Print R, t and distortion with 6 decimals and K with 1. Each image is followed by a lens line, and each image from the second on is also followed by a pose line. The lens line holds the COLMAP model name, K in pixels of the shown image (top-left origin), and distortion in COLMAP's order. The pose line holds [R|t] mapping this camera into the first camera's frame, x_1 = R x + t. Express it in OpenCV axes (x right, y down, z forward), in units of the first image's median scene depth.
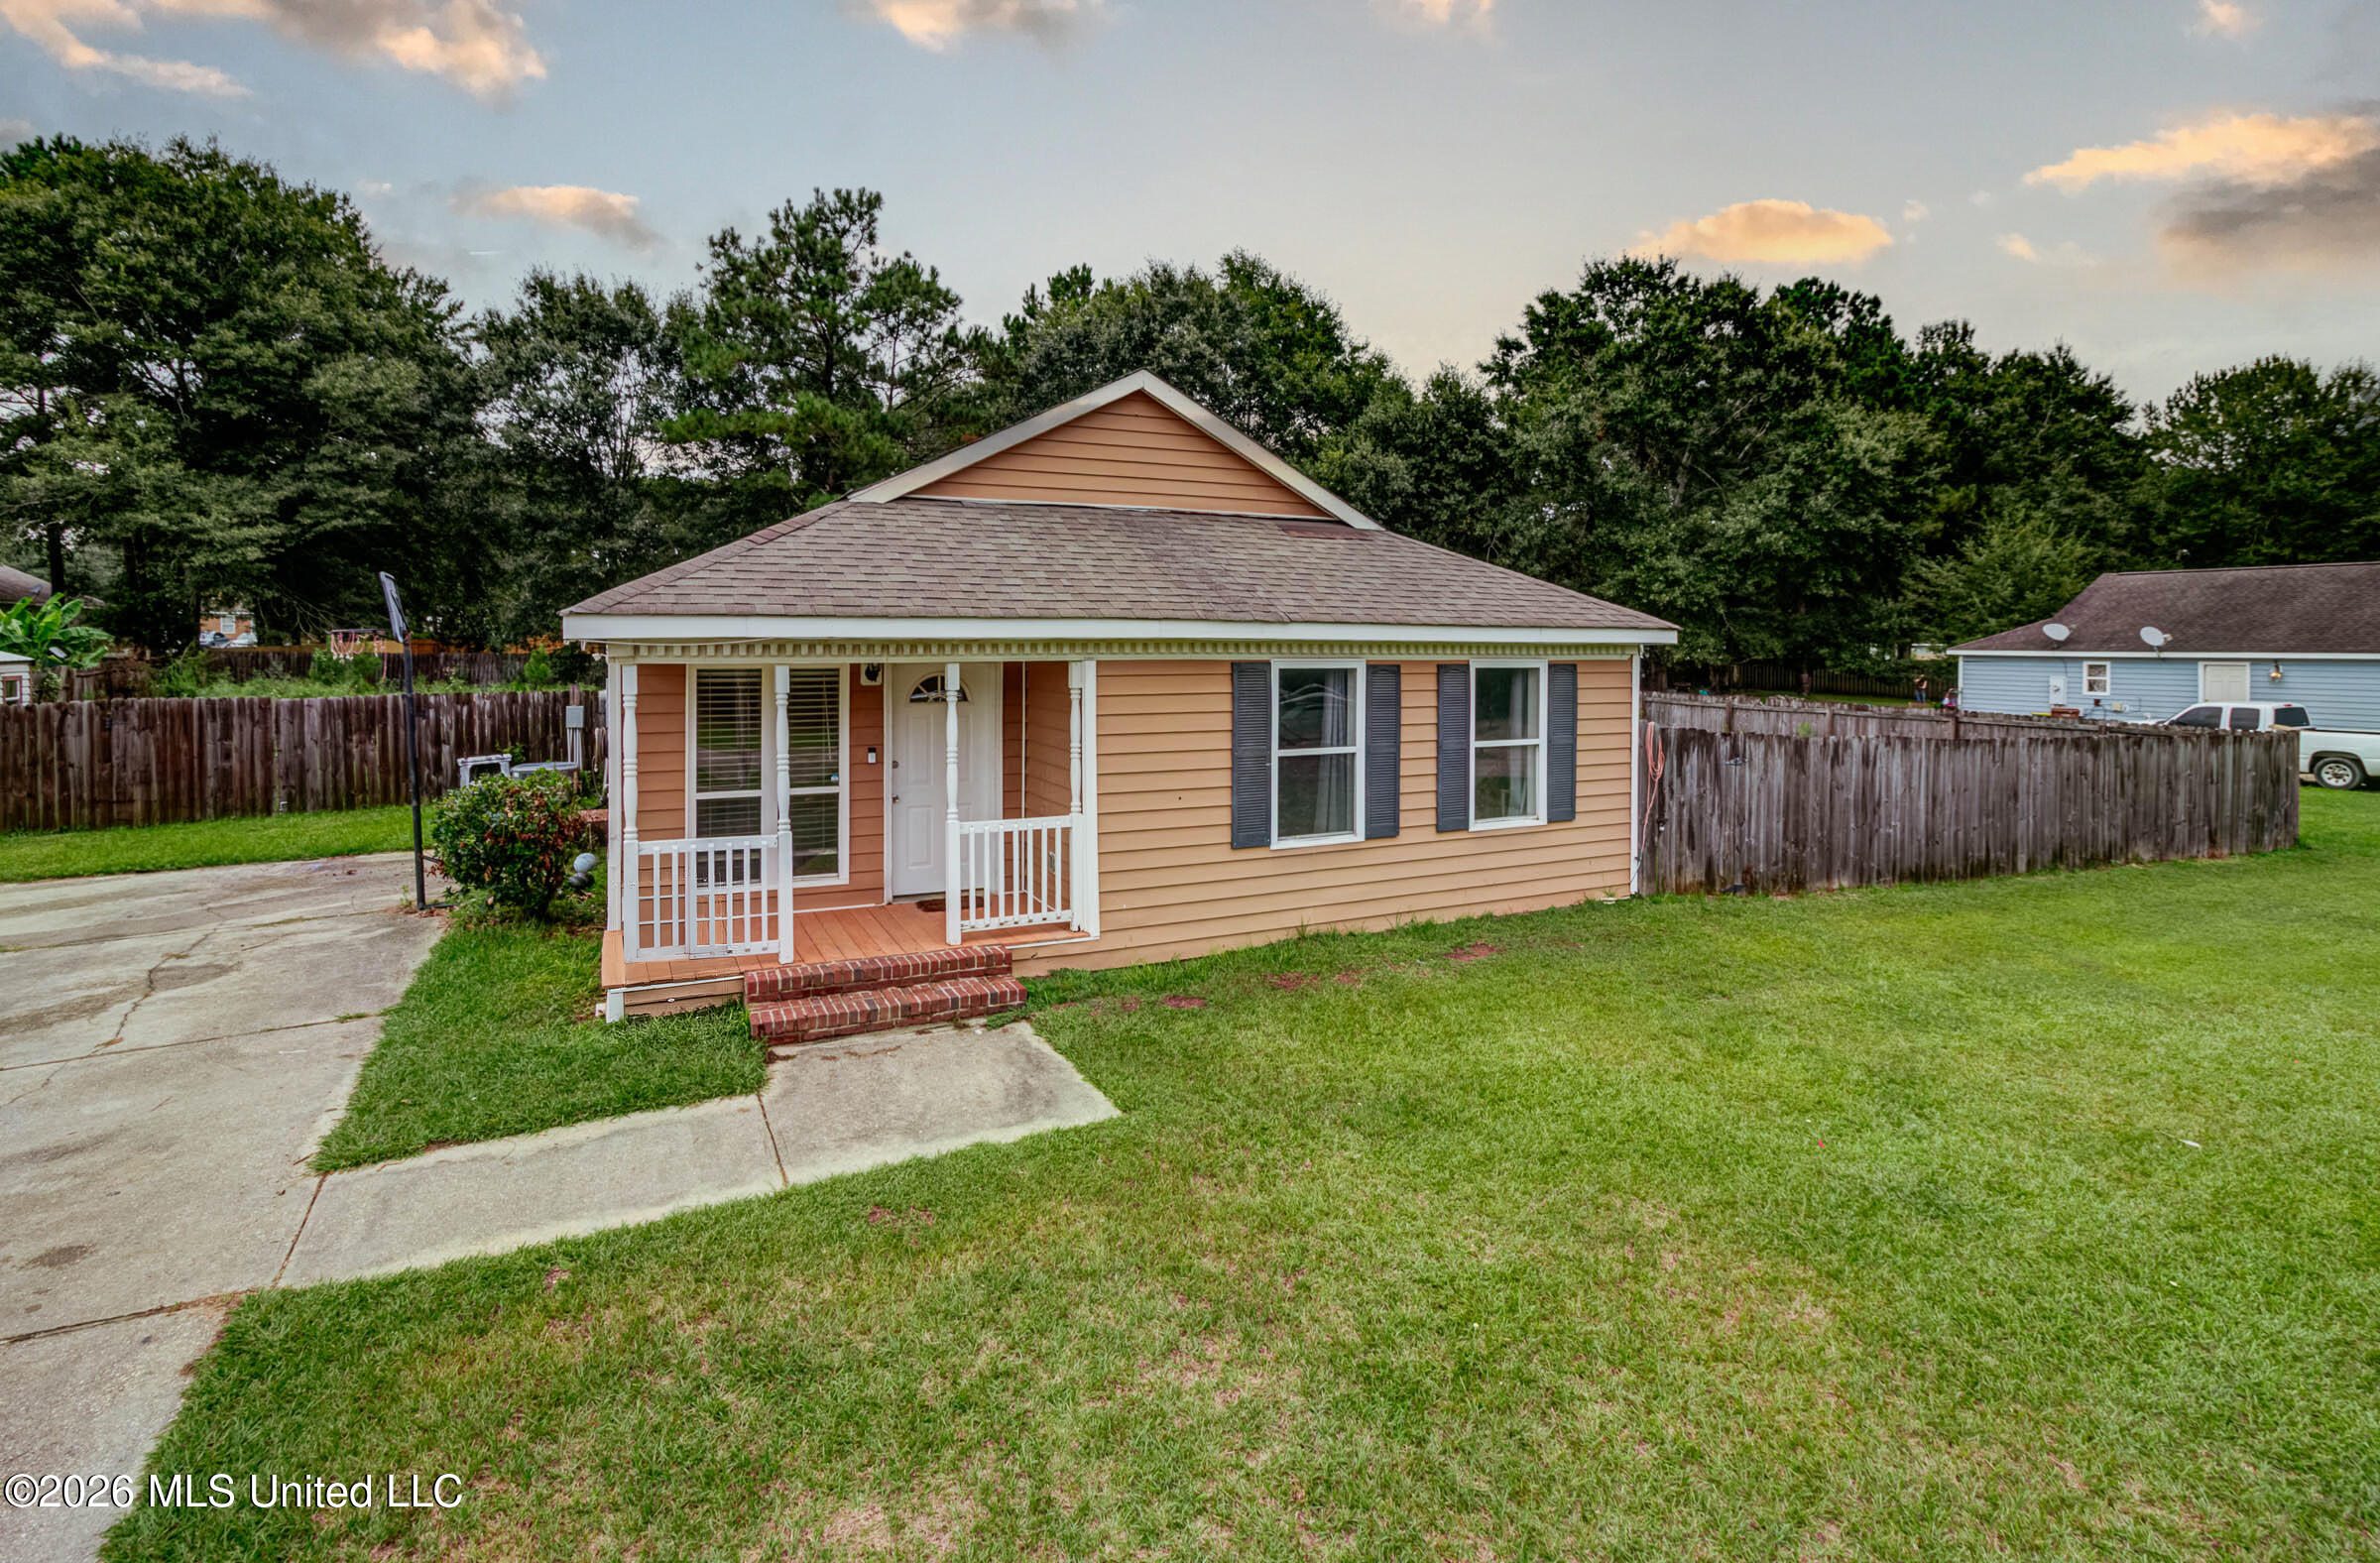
lens RADIAL K [[1138.8, 0, 1180.2], [0, 1138.8, 680.8], [0, 0, 1]] dist [-0.017556, 0.014325]
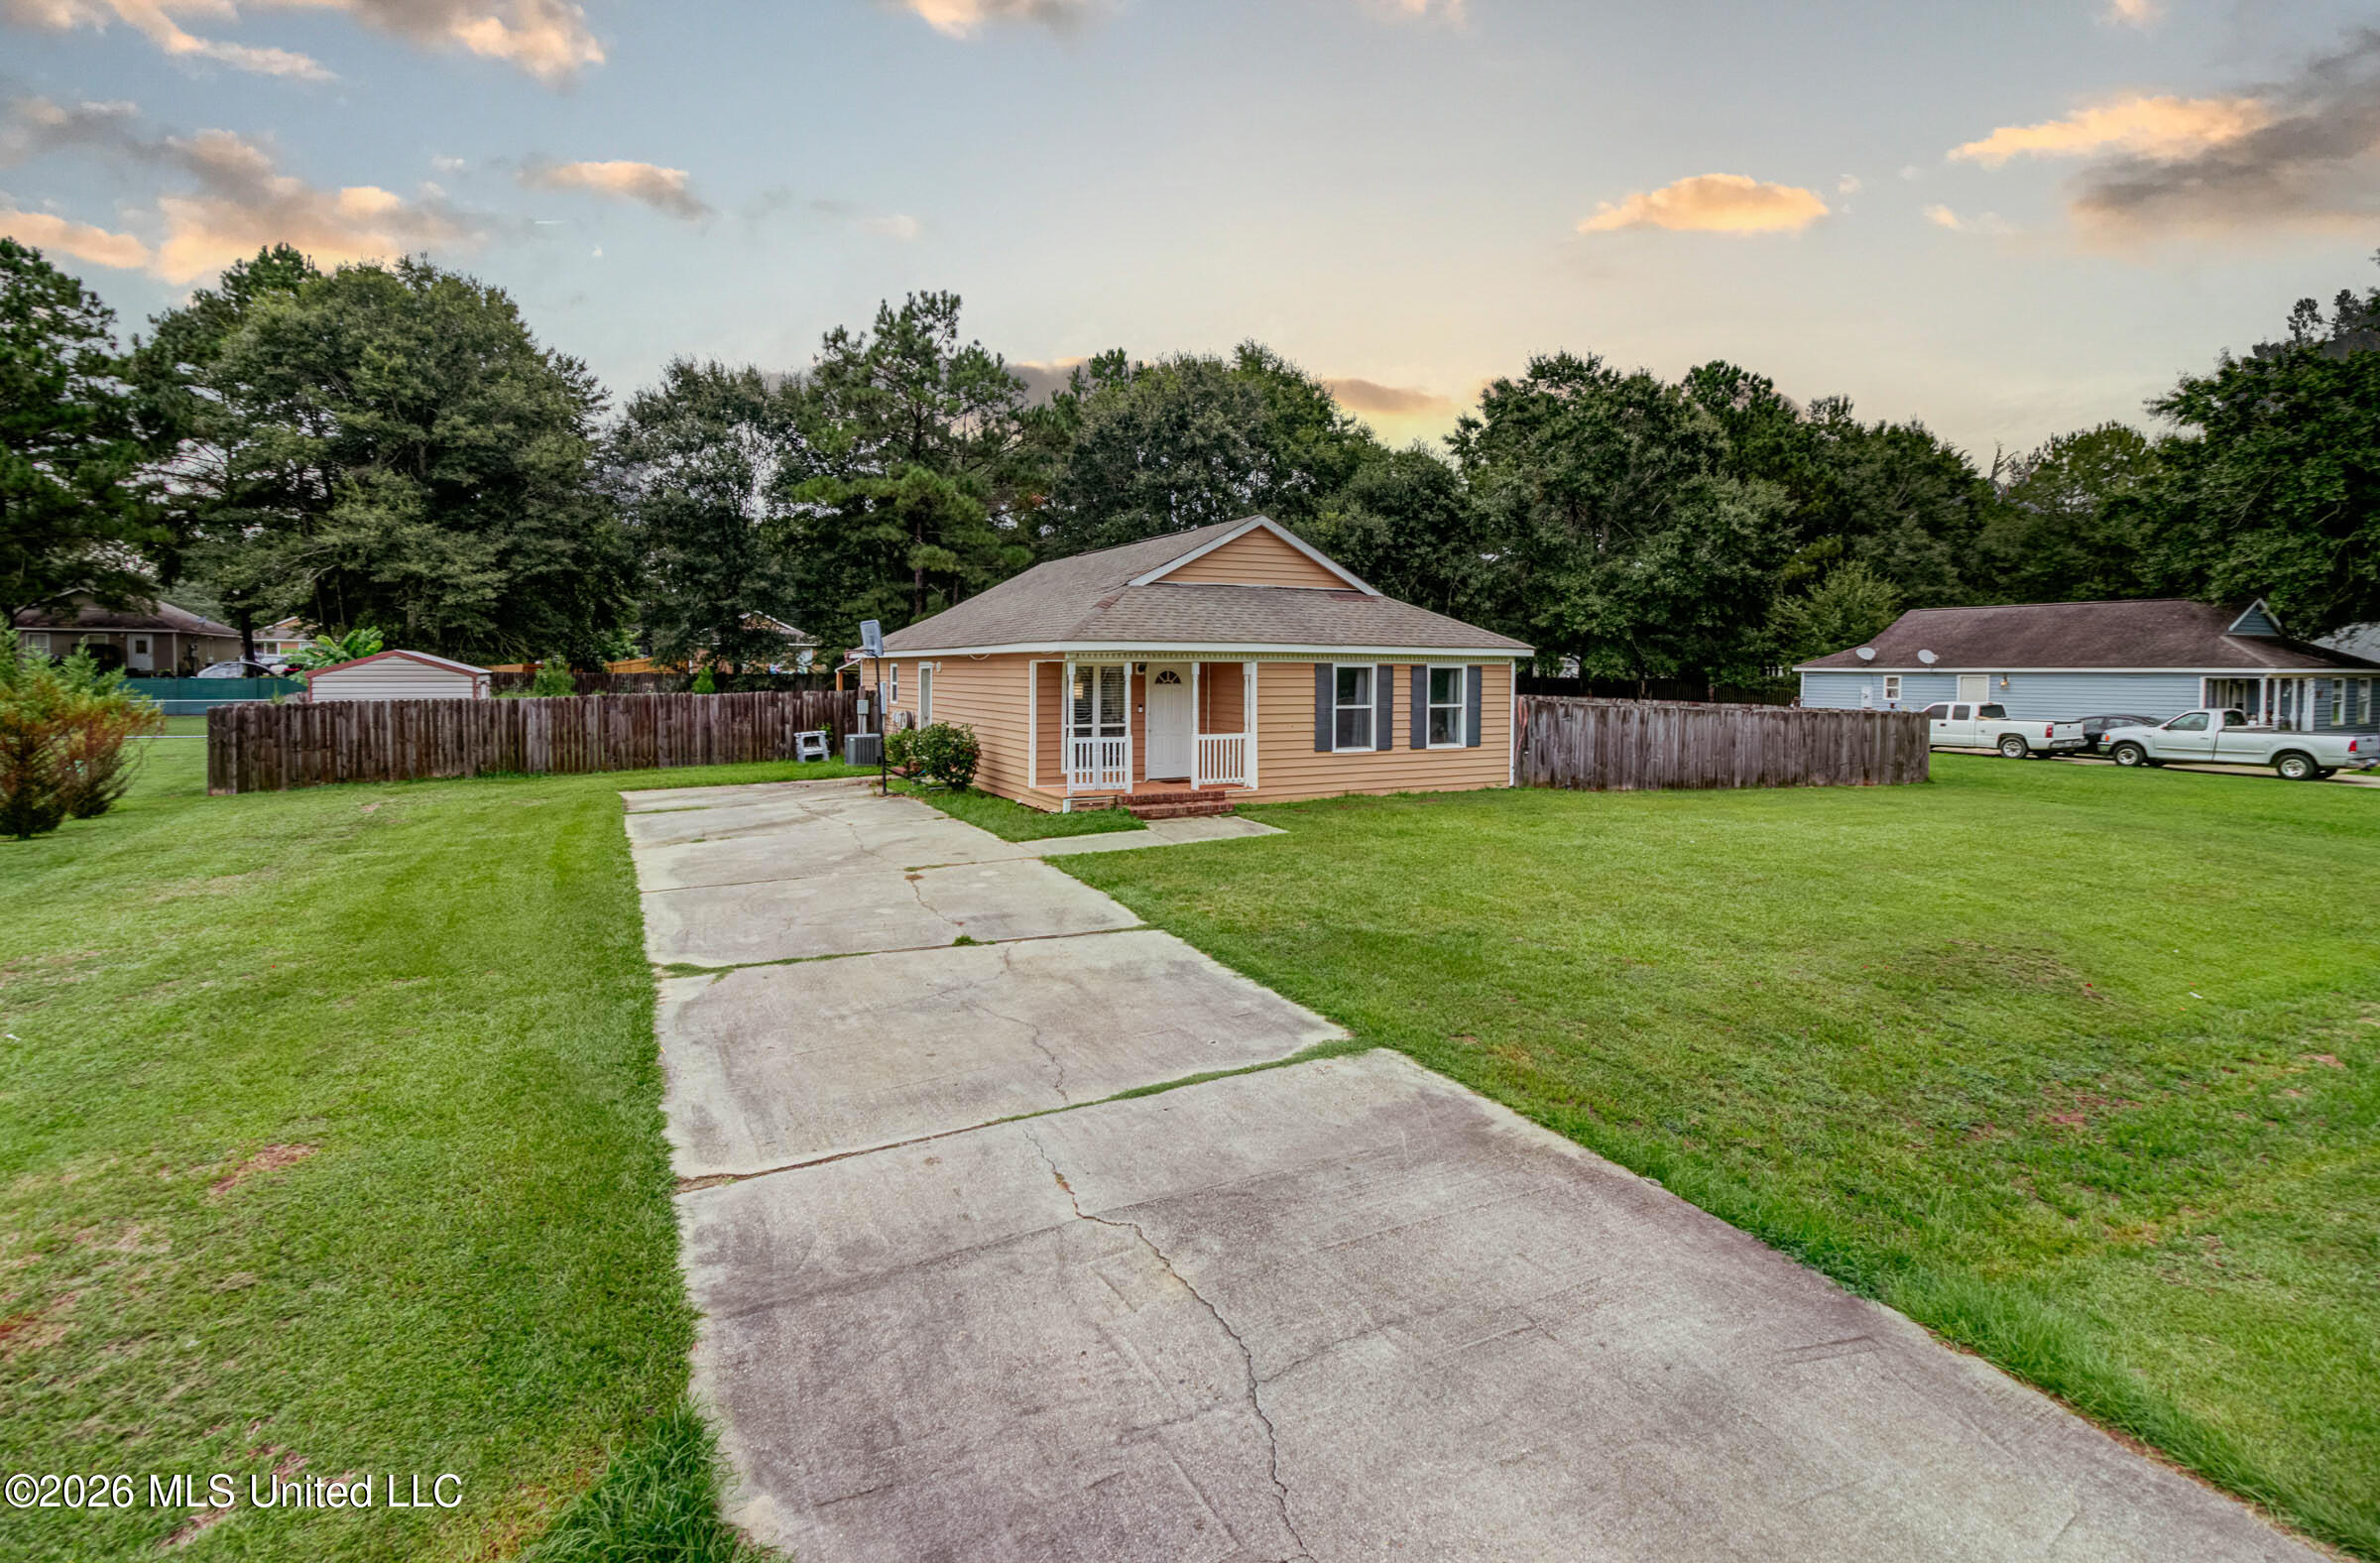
lens RADIAL K [[1096.1, 0, 1194.5], [0, 1096.1, 749.0], [0, 0, 1]] dist [-0.038047, 0.042093]
pose [[0.999602, -0.003661, 0.027963, -0.054587], [0.002518, 0.999164, 0.040801, 0.013435], [-0.028089, -0.040714, 0.998776, -0.239169]]
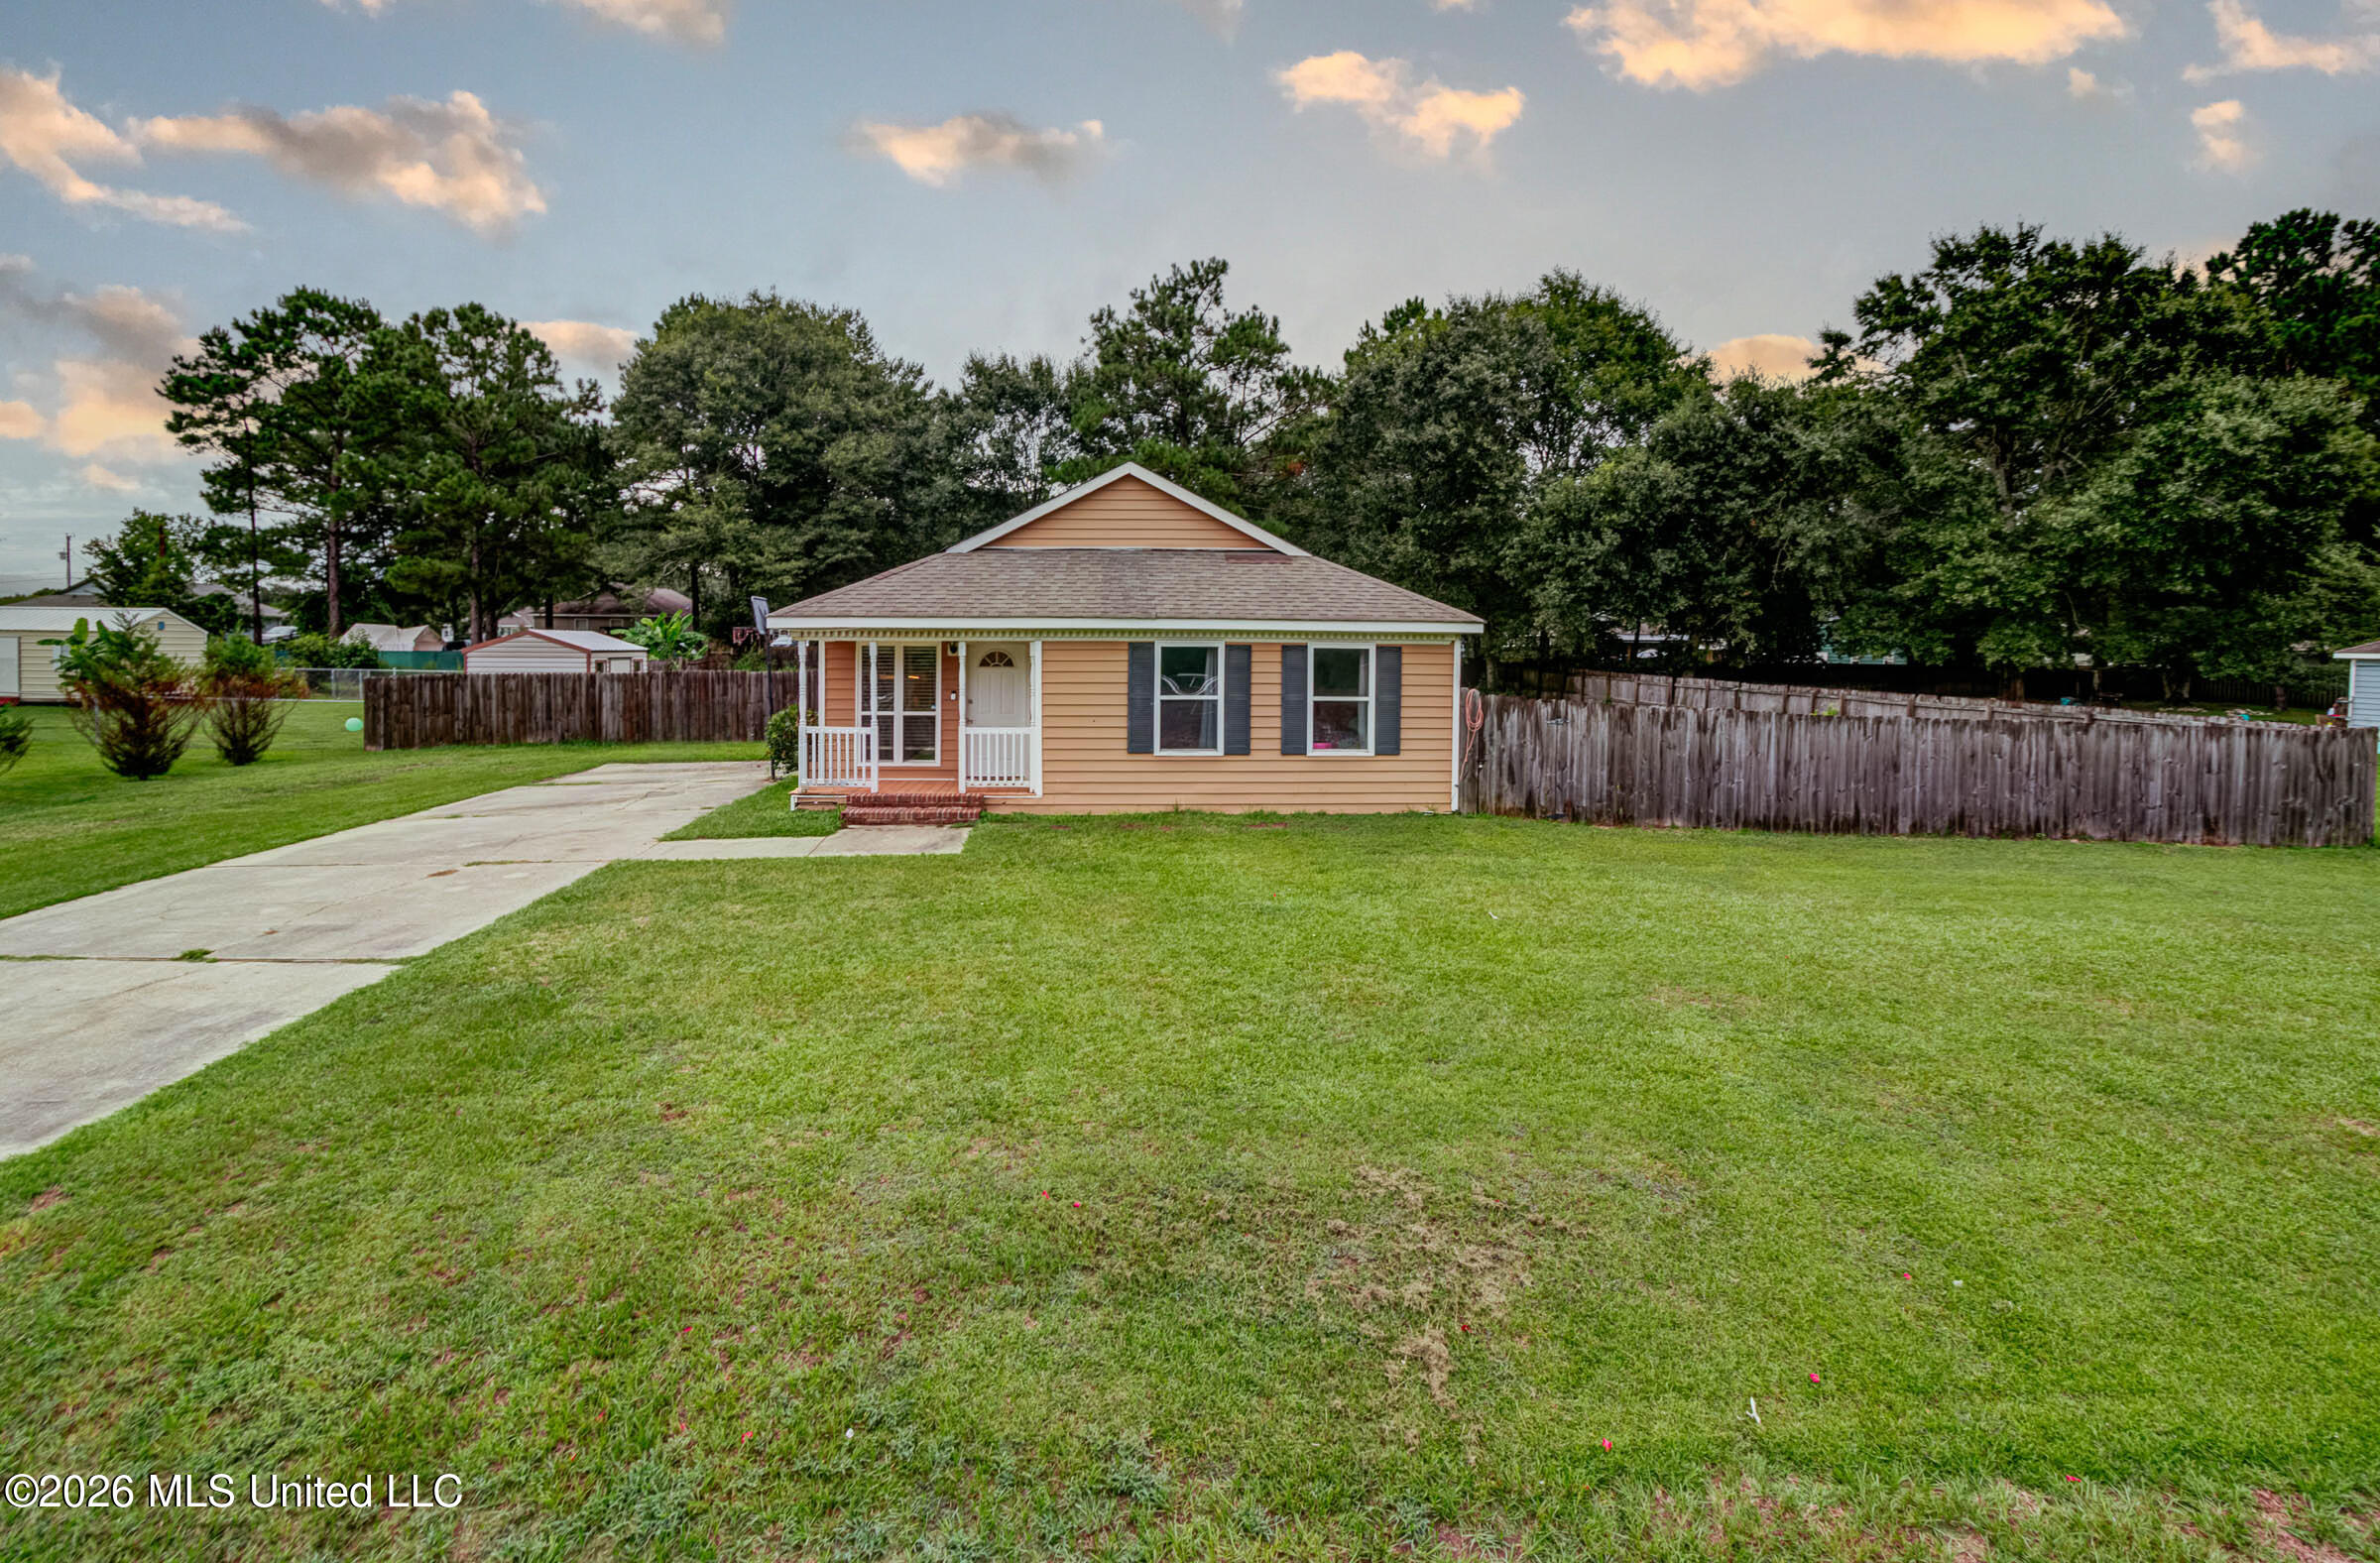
lens RADIAL K [[1116.6, 0, 1187.9], [0, 1116.6, 727.9], [0, 0, 1]] dist [-0.004663, 0.000439]
pose [[0.926990, 0.029319, -0.373939, 0.172476], [-0.015905, 0.999116, 0.038907, 0.010156], [0.374749, -0.030119, 0.926637, -0.115853]]
